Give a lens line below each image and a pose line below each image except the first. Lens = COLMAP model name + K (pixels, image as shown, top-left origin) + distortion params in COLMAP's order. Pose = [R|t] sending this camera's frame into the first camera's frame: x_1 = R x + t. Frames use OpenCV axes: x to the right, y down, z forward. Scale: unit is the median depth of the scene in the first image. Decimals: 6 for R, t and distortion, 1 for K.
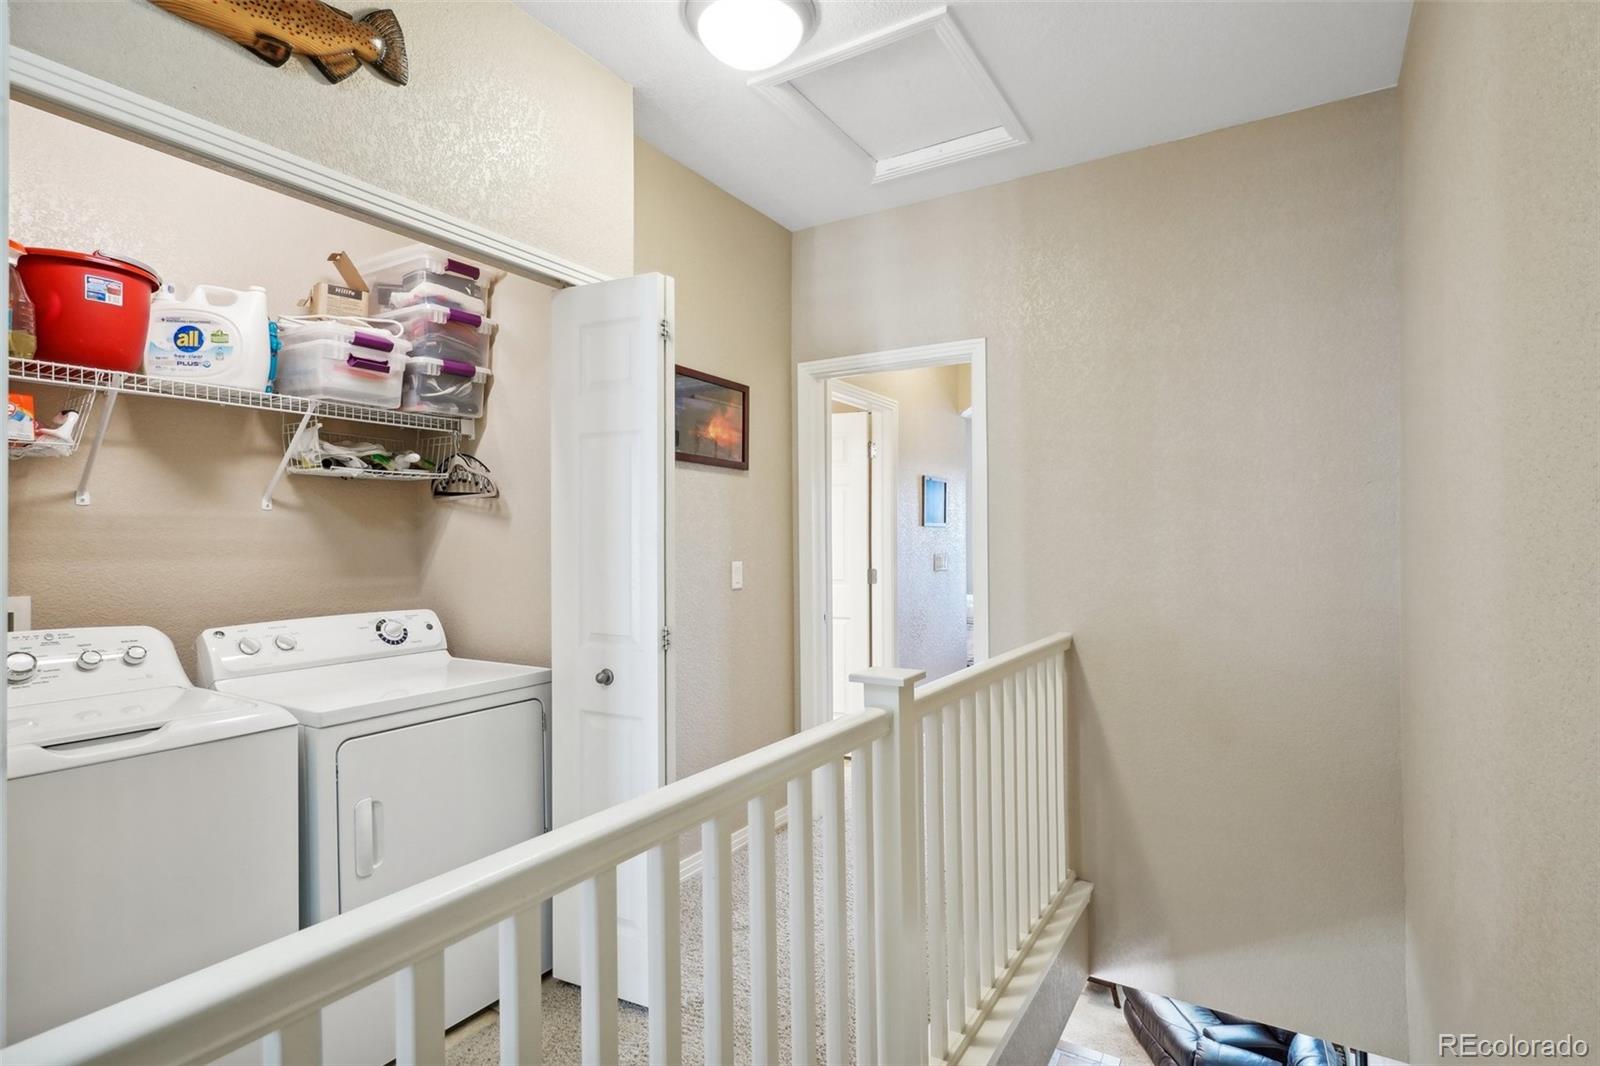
lens RADIAL K [[800.7, 0, 787.2], [0, 800.7, 528.1], [0, 0, 1]] dist [-0.002251, -0.000625]
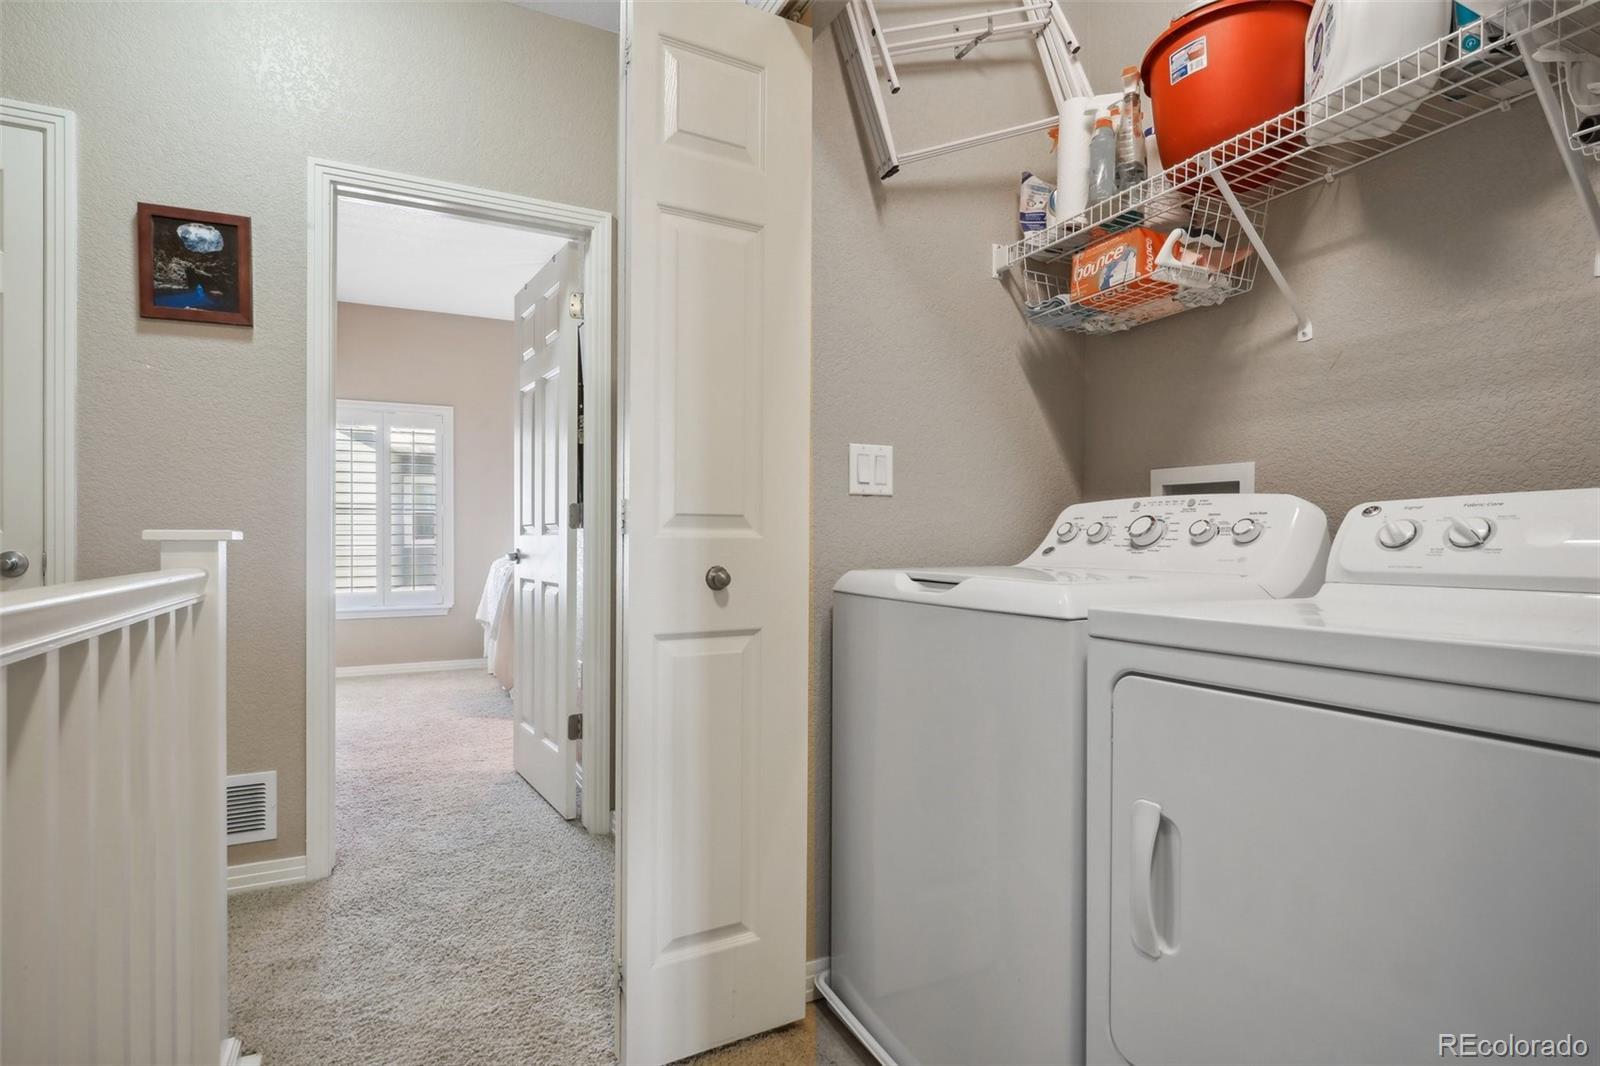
lens RADIAL K [[800.7, 0, 787.2], [0, 800.7, 528.1], [0, 0, 1]] dist [-0.002251, -0.000625]
pose [[-0.496036, -0.005723, -0.868283, 0.016487], [0.016210, 0.999743, -0.015849, 0.152727], [0.868151, -0.021936, -0.495816, 0.949706]]
